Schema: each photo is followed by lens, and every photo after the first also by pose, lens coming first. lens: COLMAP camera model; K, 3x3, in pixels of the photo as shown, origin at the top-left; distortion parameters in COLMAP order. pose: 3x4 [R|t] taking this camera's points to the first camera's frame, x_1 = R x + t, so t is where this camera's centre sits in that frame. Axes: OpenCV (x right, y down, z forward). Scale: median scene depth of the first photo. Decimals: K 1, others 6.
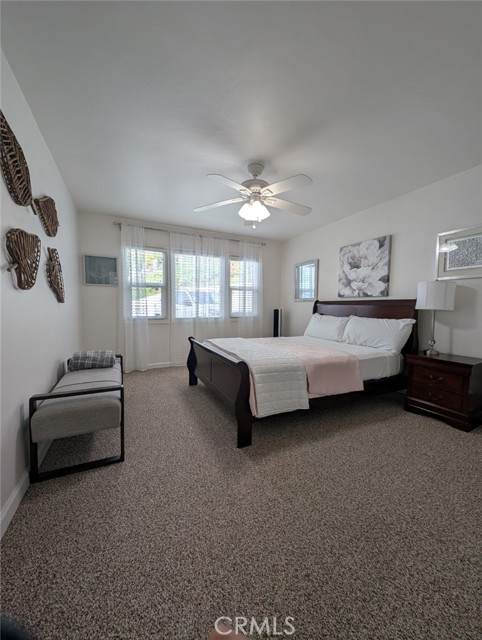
lens RADIAL K [[238.5, 0, 238.0], [0, 238.5, 323.0], [0, 0, 1]] dist [0.000459, -0.000738]
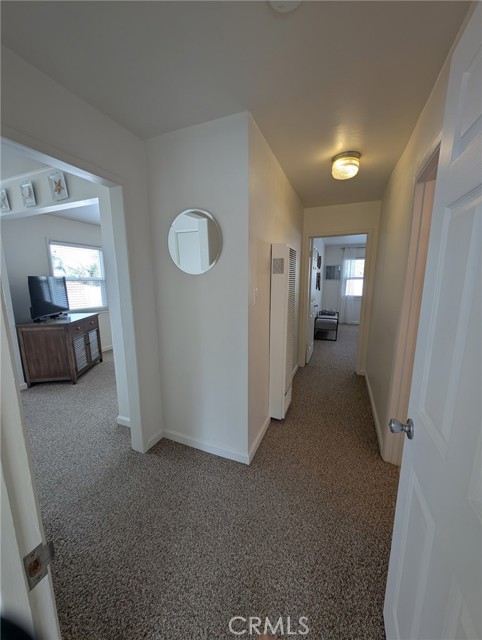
lens RADIAL K [[238.5, 0, 237.1], [0, 238.5, 322.3], [0, 0, 1]] dist [0.000459, -0.000738]
pose [[0.652898, 0.125140, -0.747037, 0.478472], [-0.042354, 0.990747, 0.128947, -0.023199], [0.756260, -0.052549, 0.652157, -0.988882]]
